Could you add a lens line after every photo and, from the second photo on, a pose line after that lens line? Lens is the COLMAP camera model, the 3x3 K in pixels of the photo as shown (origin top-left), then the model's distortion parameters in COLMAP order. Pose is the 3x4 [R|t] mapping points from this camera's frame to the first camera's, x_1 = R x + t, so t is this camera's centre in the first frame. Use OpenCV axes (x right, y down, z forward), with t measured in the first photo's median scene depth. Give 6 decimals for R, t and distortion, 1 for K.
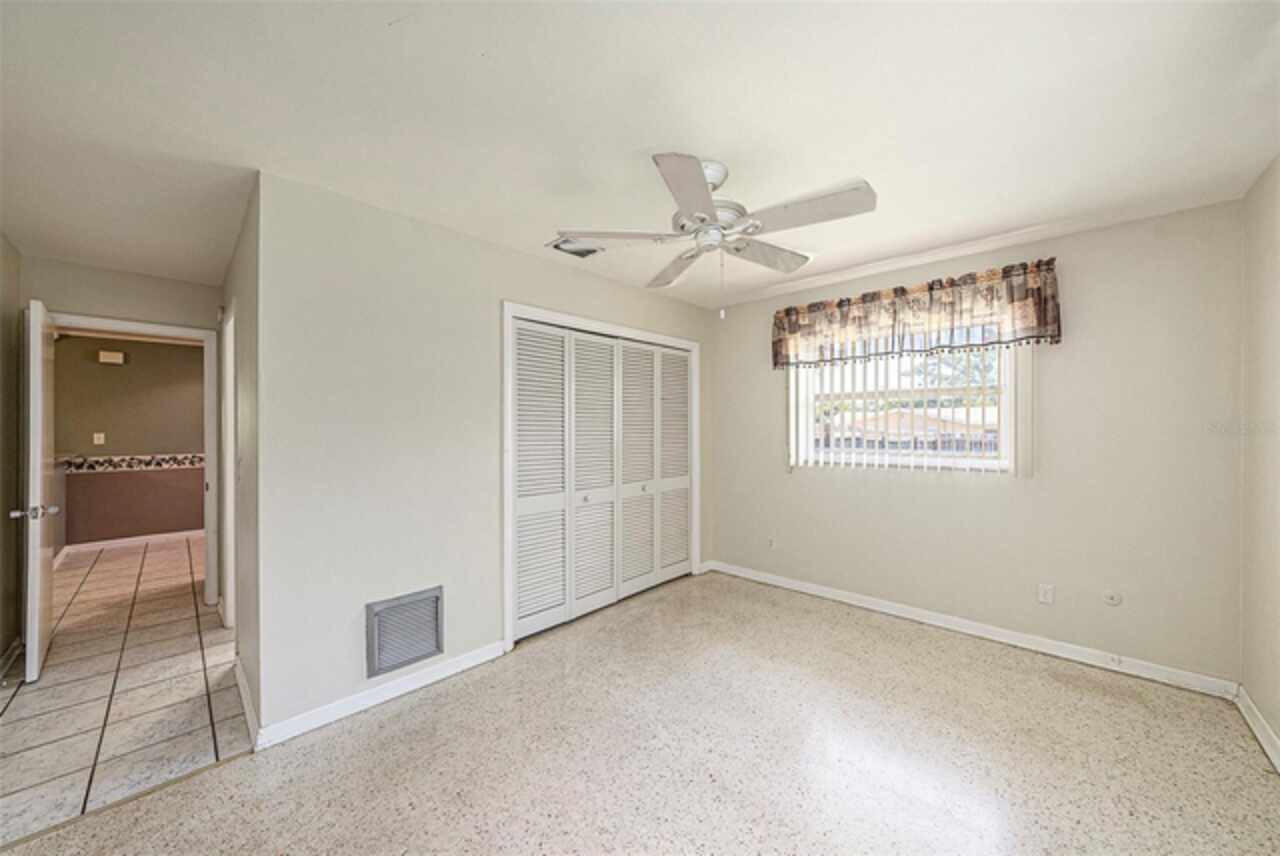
lens RADIAL K [[451.2, 0, 640.2], [0, 451.2, 418.8], [0, 0, 1]] dist [-0.025582, 0.005586]
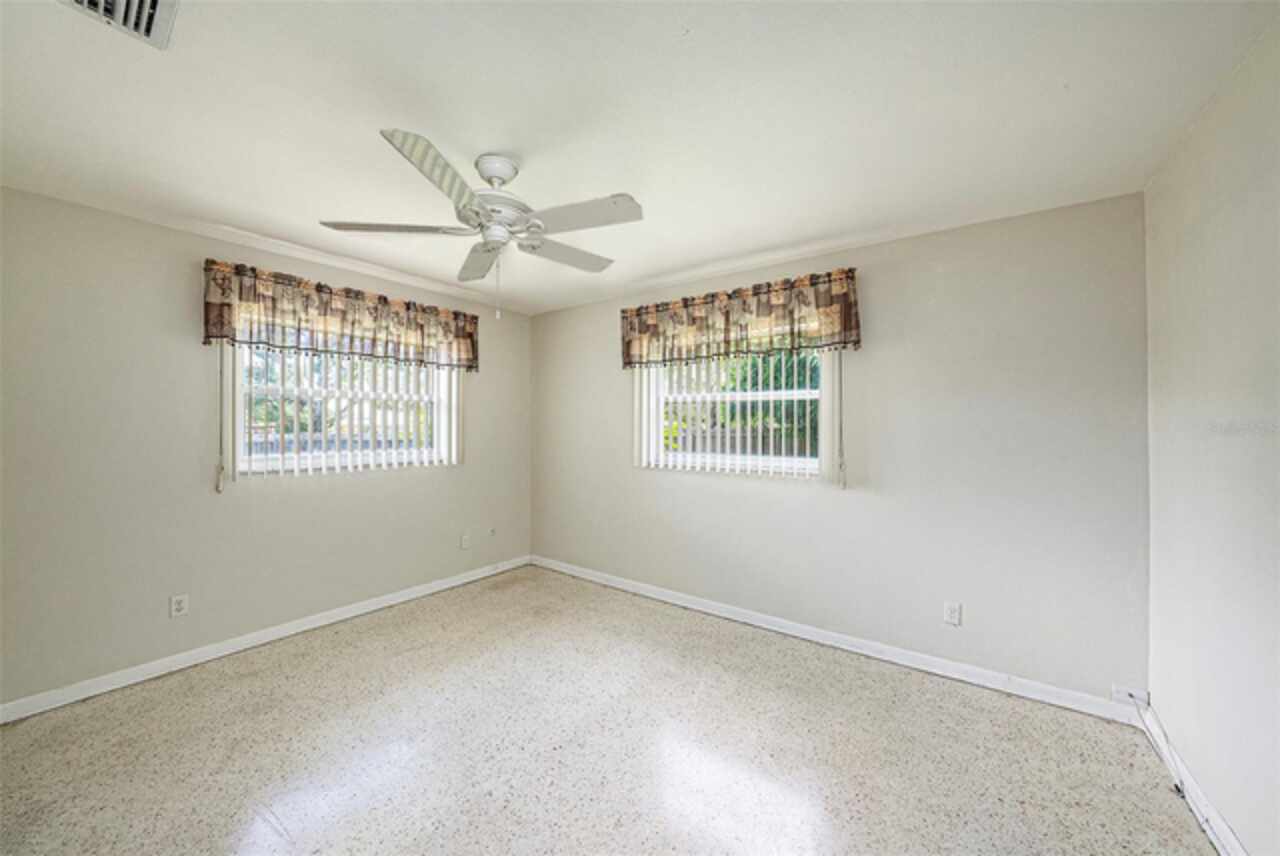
lens RADIAL K [[451.2, 0, 640.2], [0, 451.2, 418.8], [0, 0, 1]] dist [-0.025582, 0.005586]
pose [[-0.122273, 0.019261, 0.992310, -0.526322], [-0.017210, 0.999620, -0.021524, 0.008176], [-0.992347, -0.019709, -0.121895, 0.512378]]
